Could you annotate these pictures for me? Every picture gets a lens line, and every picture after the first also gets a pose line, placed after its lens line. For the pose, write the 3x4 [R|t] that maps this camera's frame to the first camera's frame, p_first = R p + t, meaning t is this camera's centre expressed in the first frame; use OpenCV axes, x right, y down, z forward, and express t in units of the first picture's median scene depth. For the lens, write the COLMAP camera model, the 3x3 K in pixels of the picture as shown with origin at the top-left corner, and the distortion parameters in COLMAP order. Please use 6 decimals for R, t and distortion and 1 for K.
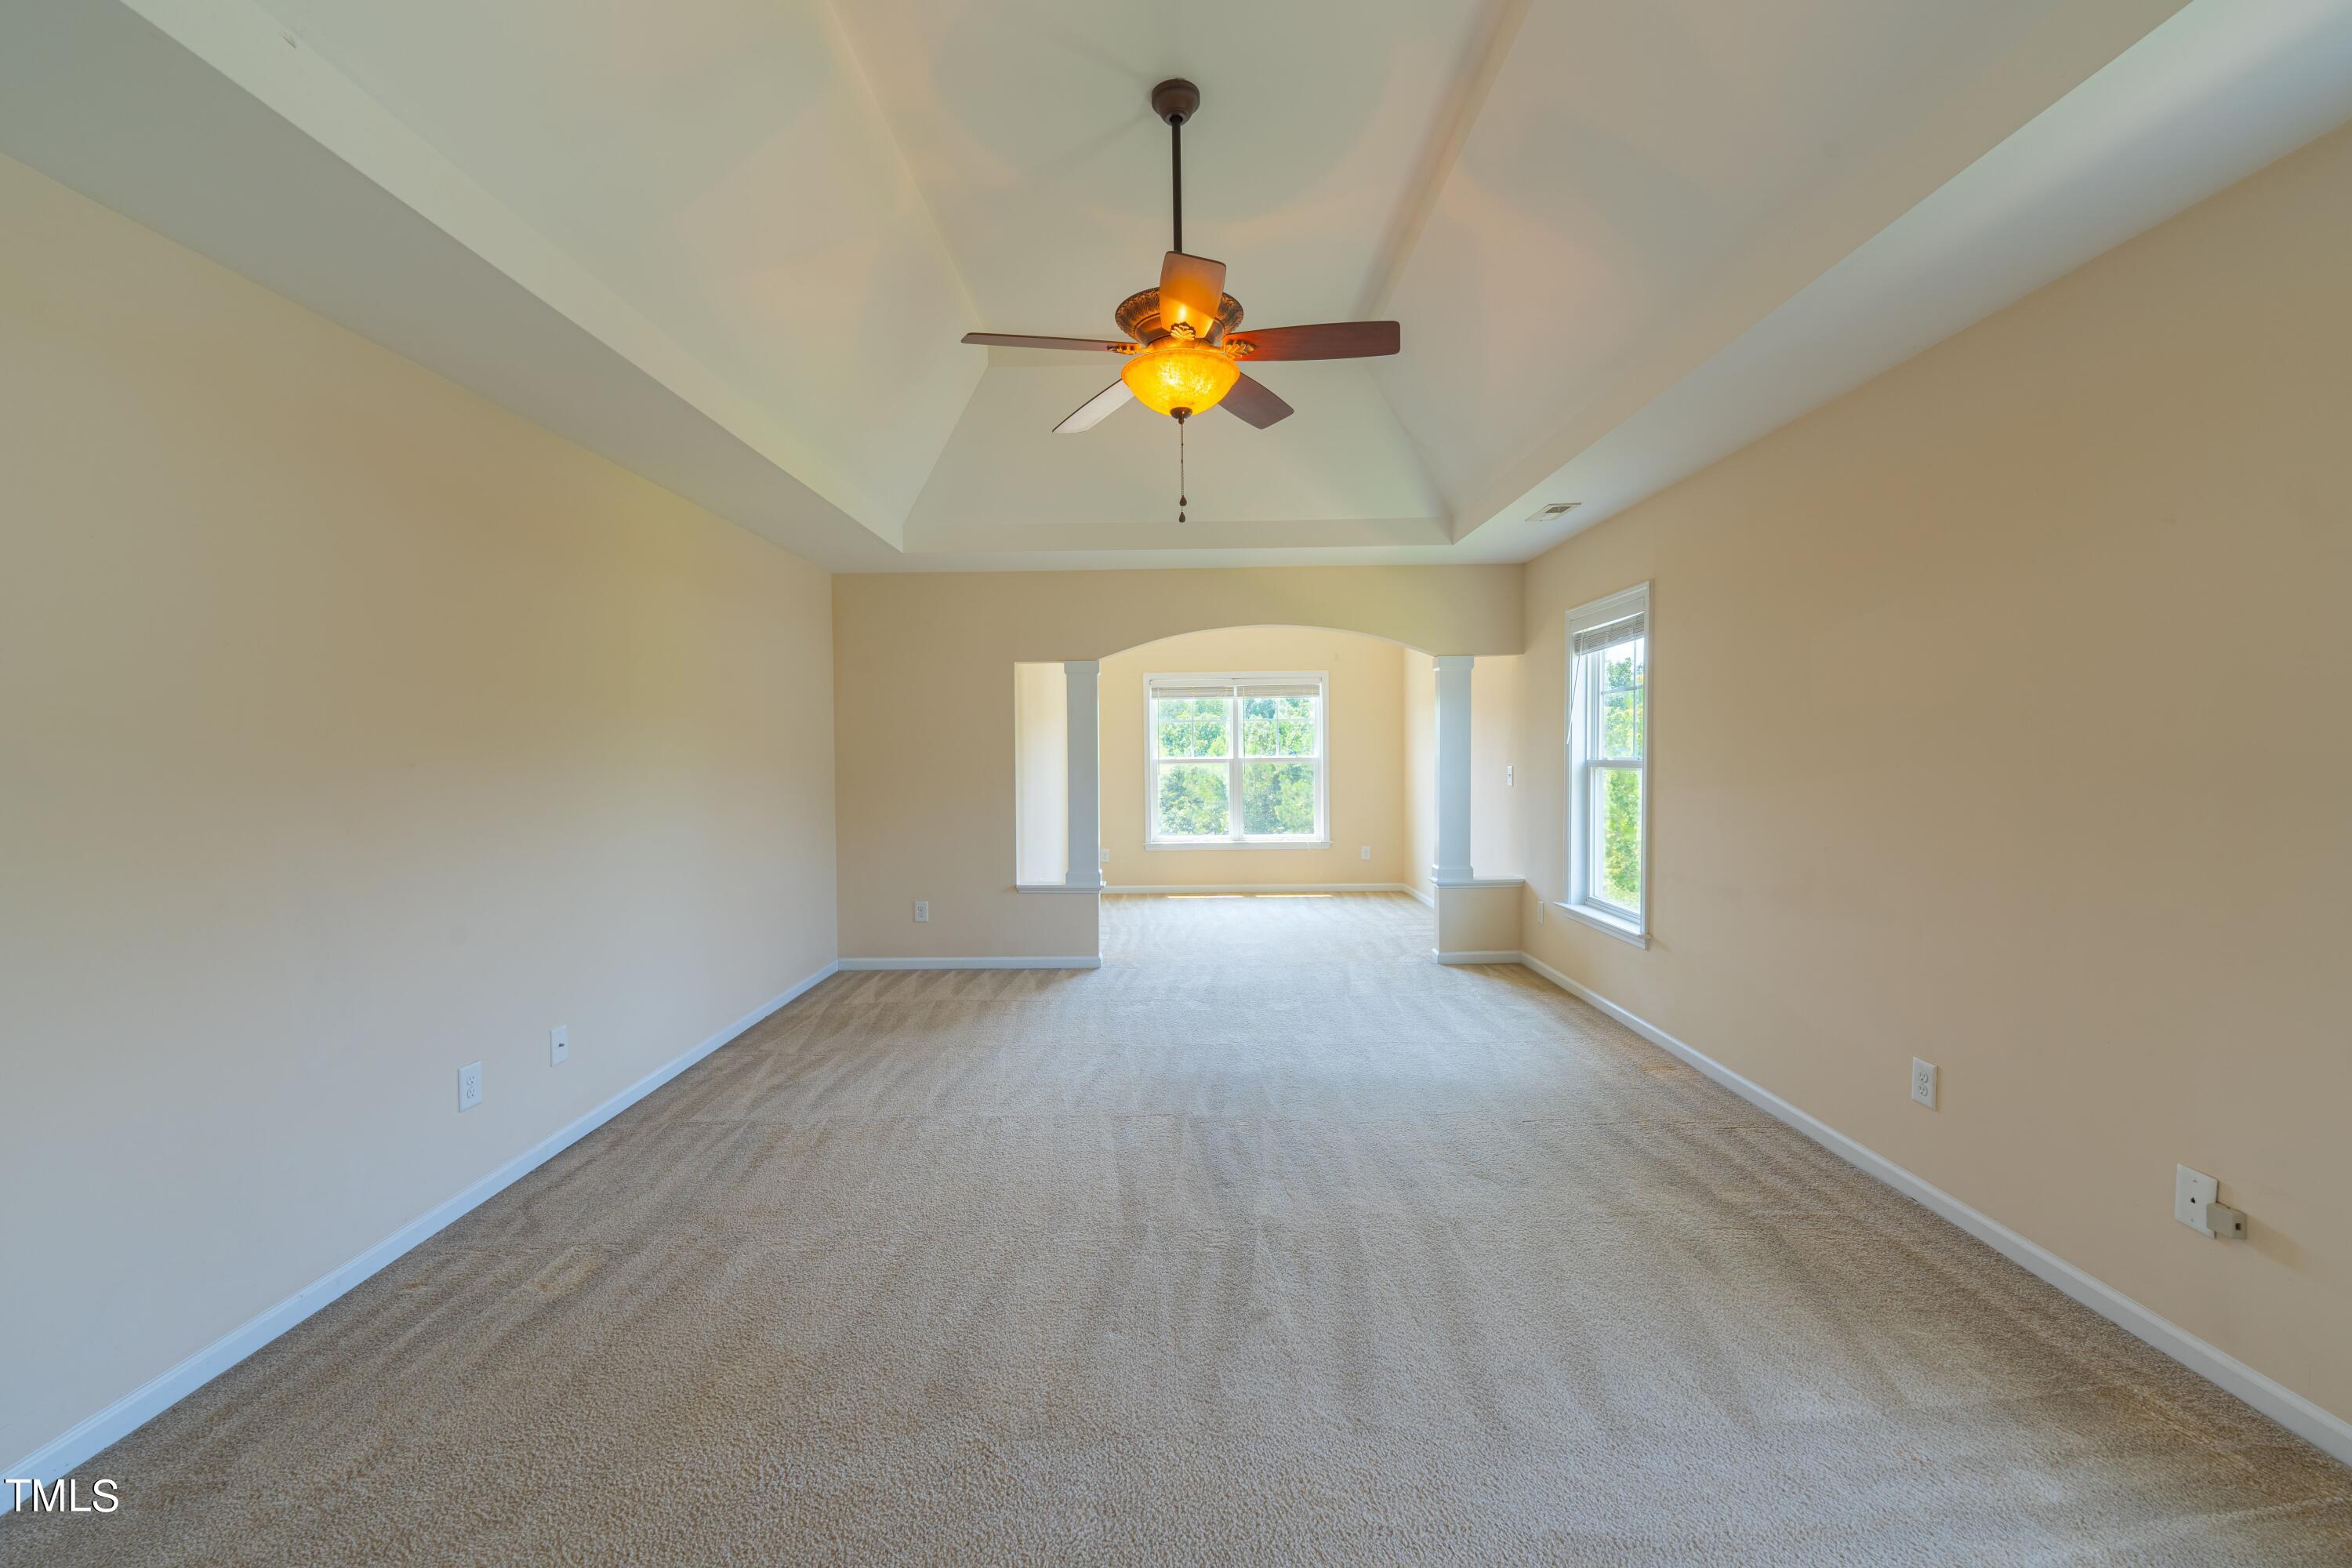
lens RADIAL K [[942.0, 0, 1167.8], [0, 942.0, 779.3], [0, 0, 1]] dist [-0.004067, -0.000320]
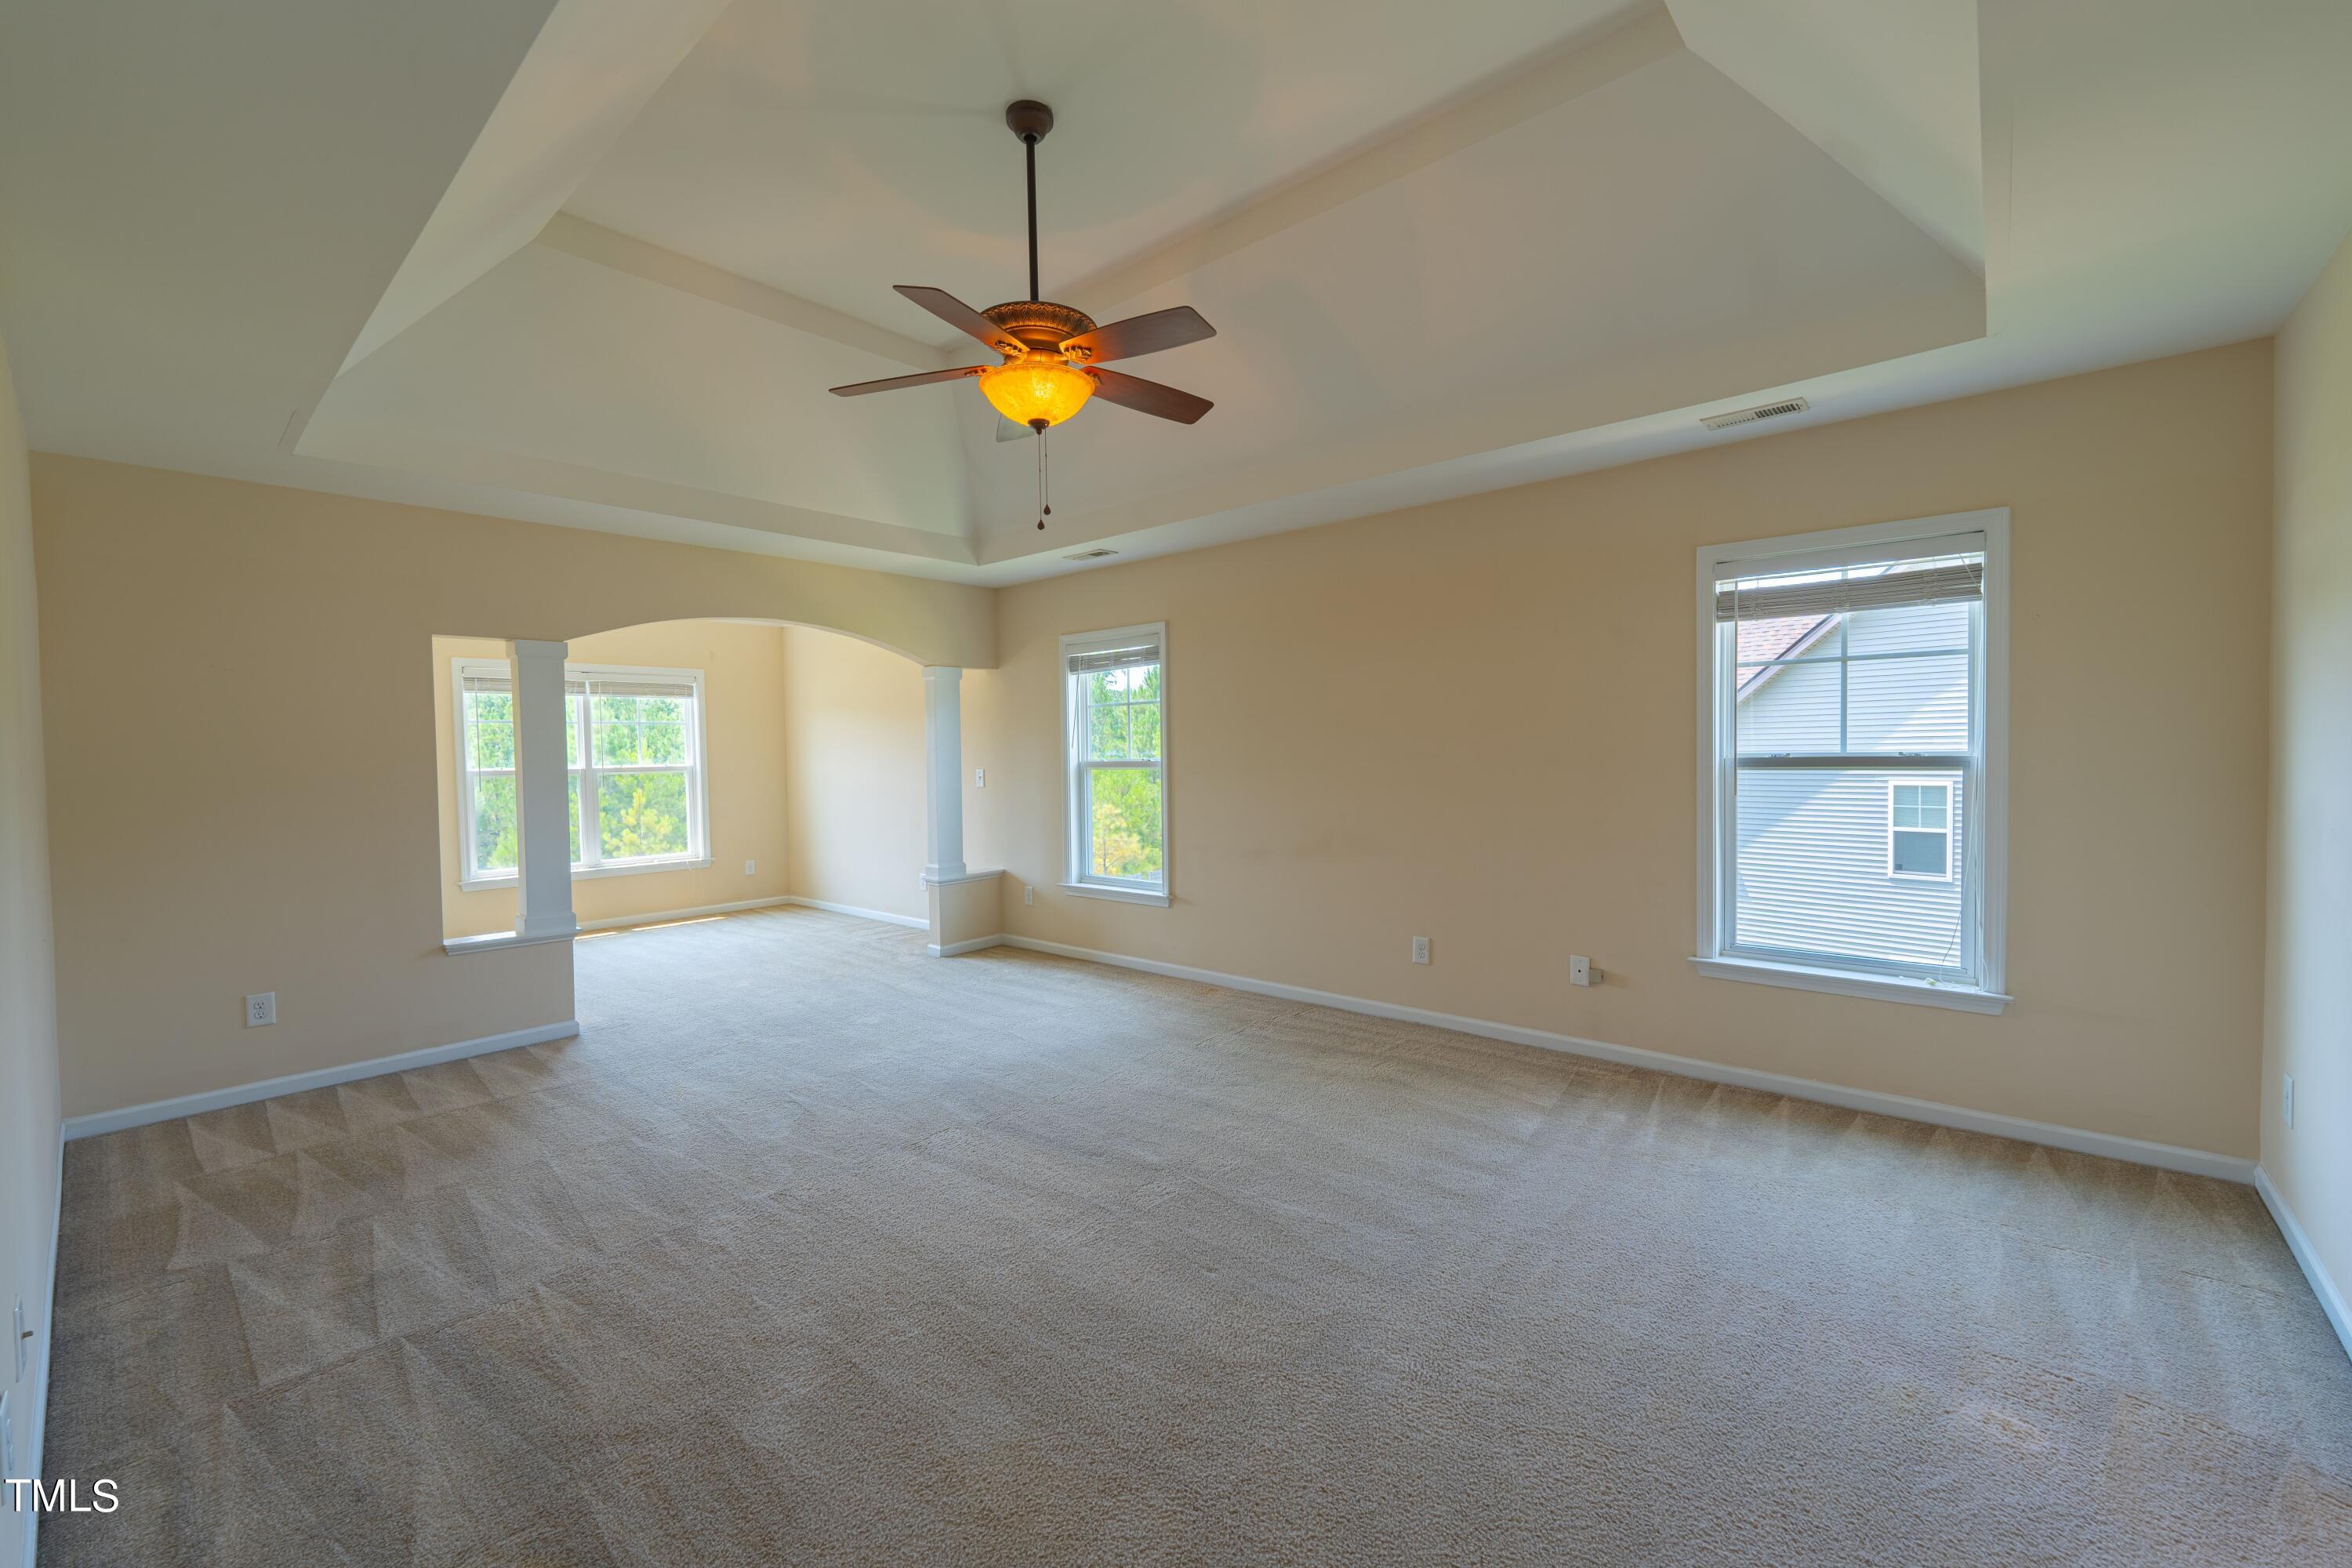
lens RADIAL K [[942.0, 0, 1166.5], [0, 942.0, 780.2], [0, 0, 1]] dist [-0.004067, -0.000320]
pose [[0.658763, -0.025236, 0.751927, -0.483793], [0.032146, 0.999469, 0.005381, 0.000211], [-0.751663, 0.020627, 0.659225, 0.157889]]
